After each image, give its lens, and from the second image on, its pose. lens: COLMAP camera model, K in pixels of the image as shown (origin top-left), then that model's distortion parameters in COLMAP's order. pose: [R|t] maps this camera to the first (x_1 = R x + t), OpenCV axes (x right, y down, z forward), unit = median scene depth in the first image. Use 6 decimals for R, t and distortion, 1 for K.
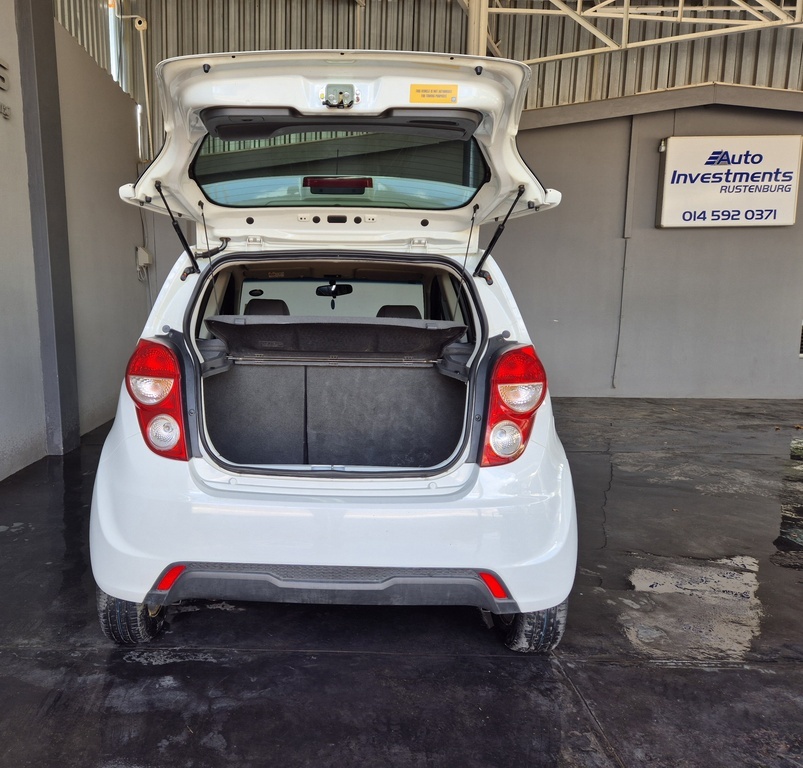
lens RADIAL K [[688.9, 0, 308.4], [0, 688.9, 384.1], [0, 0, 1]] dist [0.037534, -0.004290]
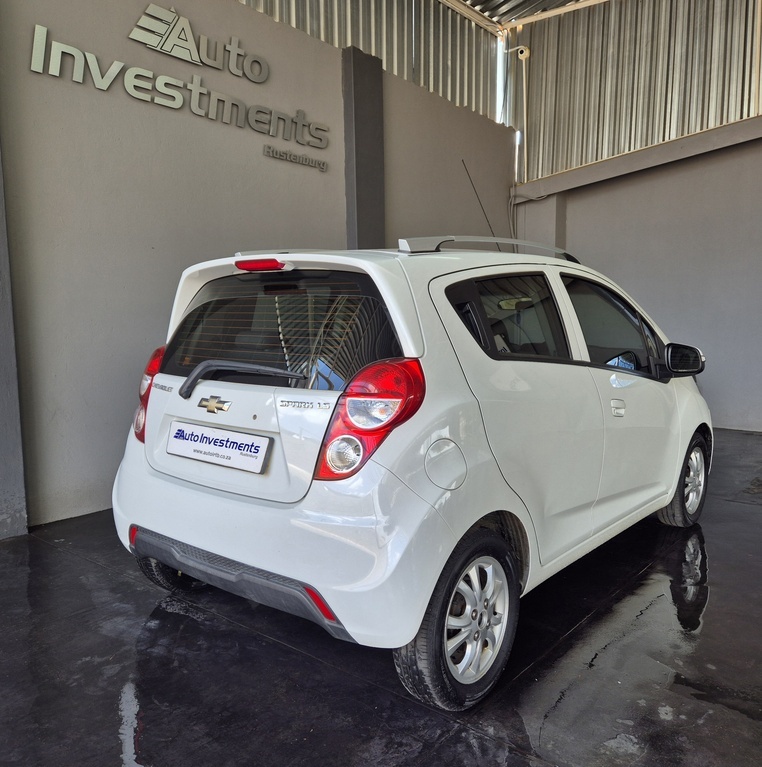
lens RADIAL K [[687.7, 0, 381.0], [0, 687.7, 383.5], [0, 0, 1]] dist [0.040927, -0.006781]
pose [[0.784700, 0.047420, -0.618060, 0.360229], [-0.066465, 0.997758, -0.007834, -0.005469], [0.616303, 0.047227, 0.786092, 0.111360]]
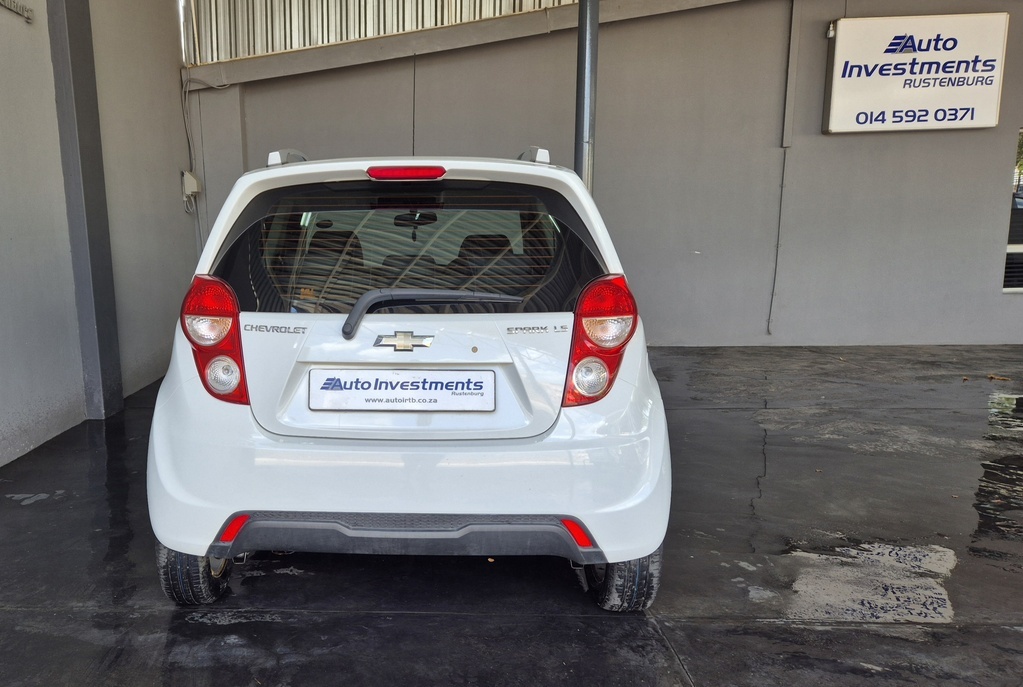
lens RADIAL K [[873.7, 0, 374.6], [0, 873.7, 379.5], [0, 0, 1]] dist [0.045837, -0.024441]
pose [[0.999472, -0.013451, -0.029584, 0.012403], [0.014716, 0.998969, 0.042957, 0.011314], [0.028975, -0.043370, 0.998639, -0.071695]]
